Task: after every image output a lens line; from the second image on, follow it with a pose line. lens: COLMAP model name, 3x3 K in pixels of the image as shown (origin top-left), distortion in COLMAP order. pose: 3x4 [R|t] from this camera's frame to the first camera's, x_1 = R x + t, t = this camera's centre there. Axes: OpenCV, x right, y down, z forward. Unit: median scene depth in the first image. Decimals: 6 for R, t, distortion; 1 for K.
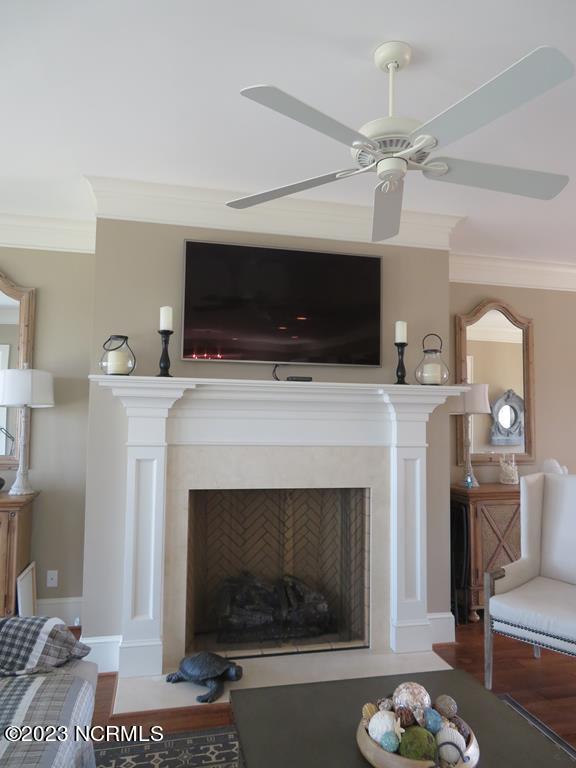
lens RADIAL K [[545.8, 0, 283.8], [0, 545.8, 382.5], [0, 0, 1]] dist [-0.016119, 0.009410]
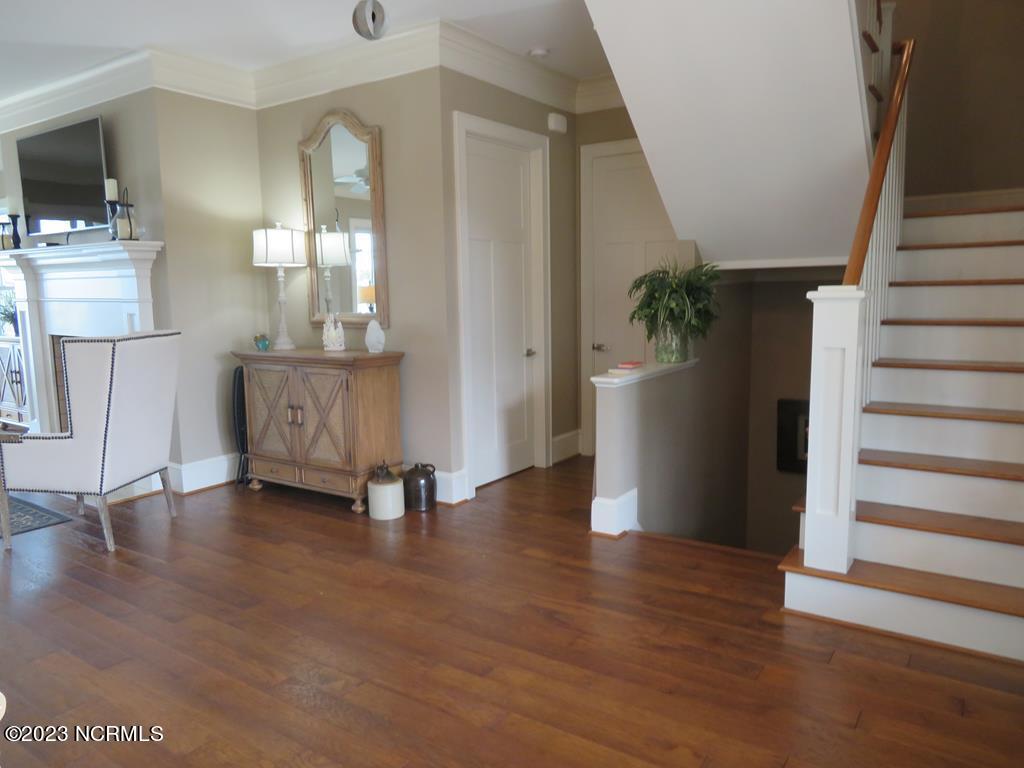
lens RADIAL K [[727.7, 0, 513.8], [0, 727.7, 384.3], [0, 0, 1]] dist [-0.016119, 0.009410]
pose [[0.674120, 0.075465, -0.734757, 1.789910], [0.072036, 0.983308, 0.167083, 0.095846], [0.735101, -0.165563, 0.657431, 0.615694]]
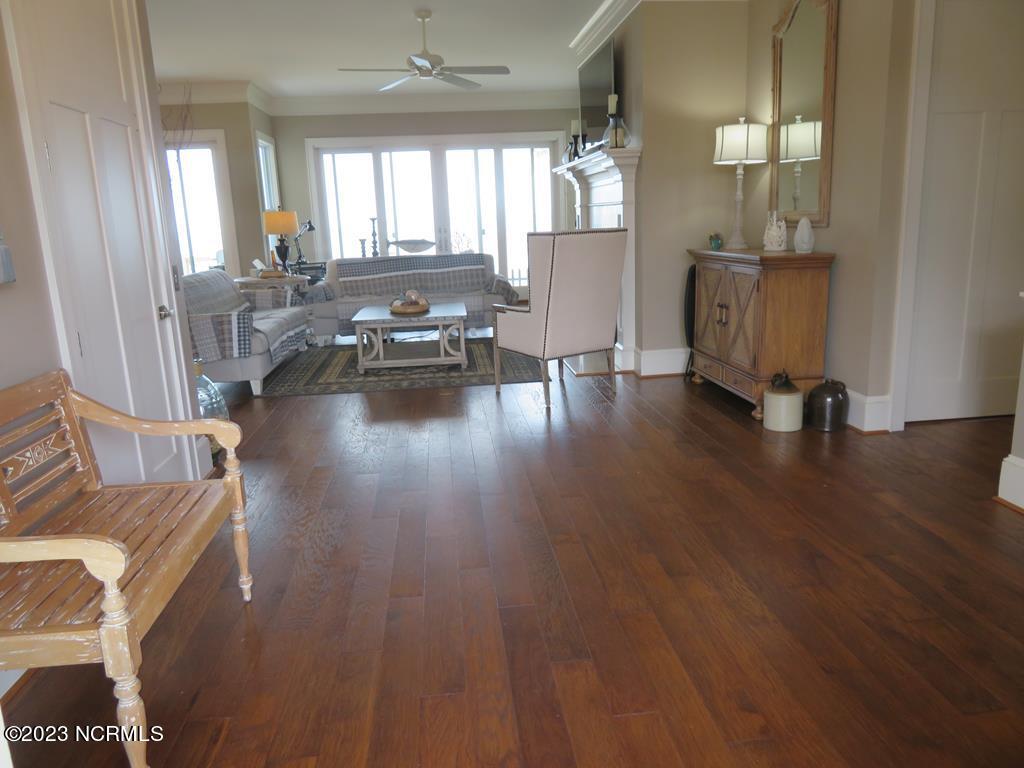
lens RADIAL K [[727.7, 0, 513.1], [0, 727.7, 384.9], [0, 0, 1]] dist [-0.016119, 0.009410]
pose [[-0.124366, 0.215706, -0.968506, 1.926275], [0.104840, 0.973477, 0.203351, 0.158478], [0.986682, -0.076248, -0.143682, 0.988815]]
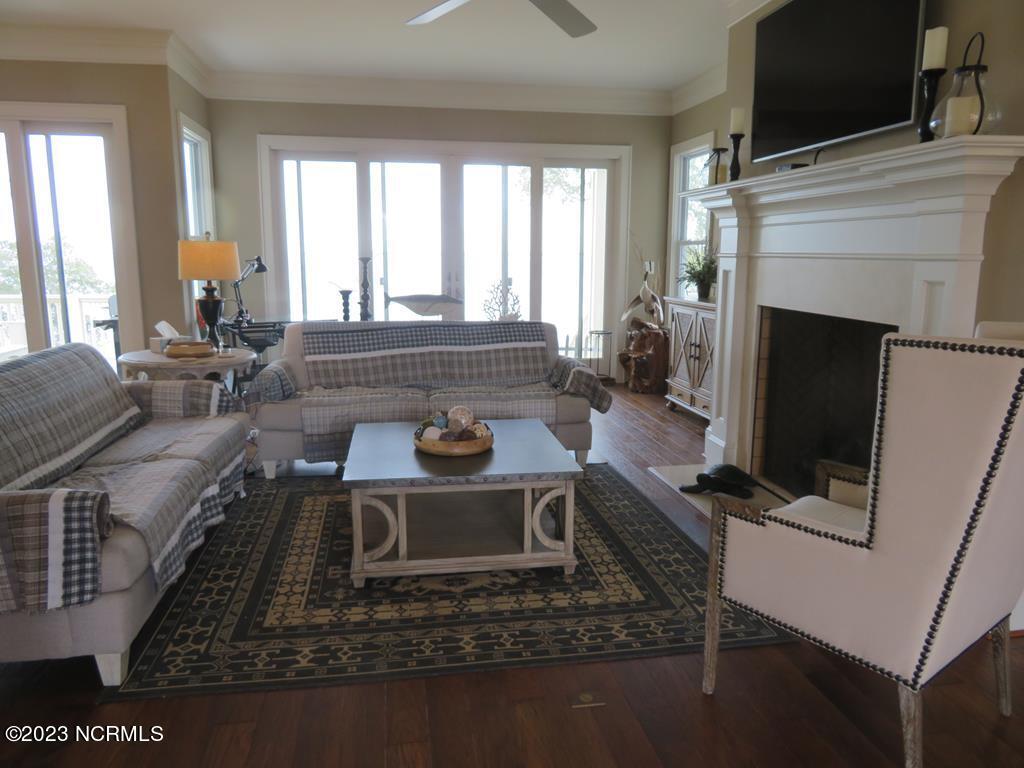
lens RADIAL K [[727.7, 0, 513.0], [0, 727.7, 386.7], [0, 0, 1]] dist [-0.016119, 0.009410]
pose [[-0.057530, 0.165010, -0.984613, 1.036418], [0.062842, 0.984889, 0.161385, 0.100265], [0.996364, -0.052591, -0.067031, 0.620992]]
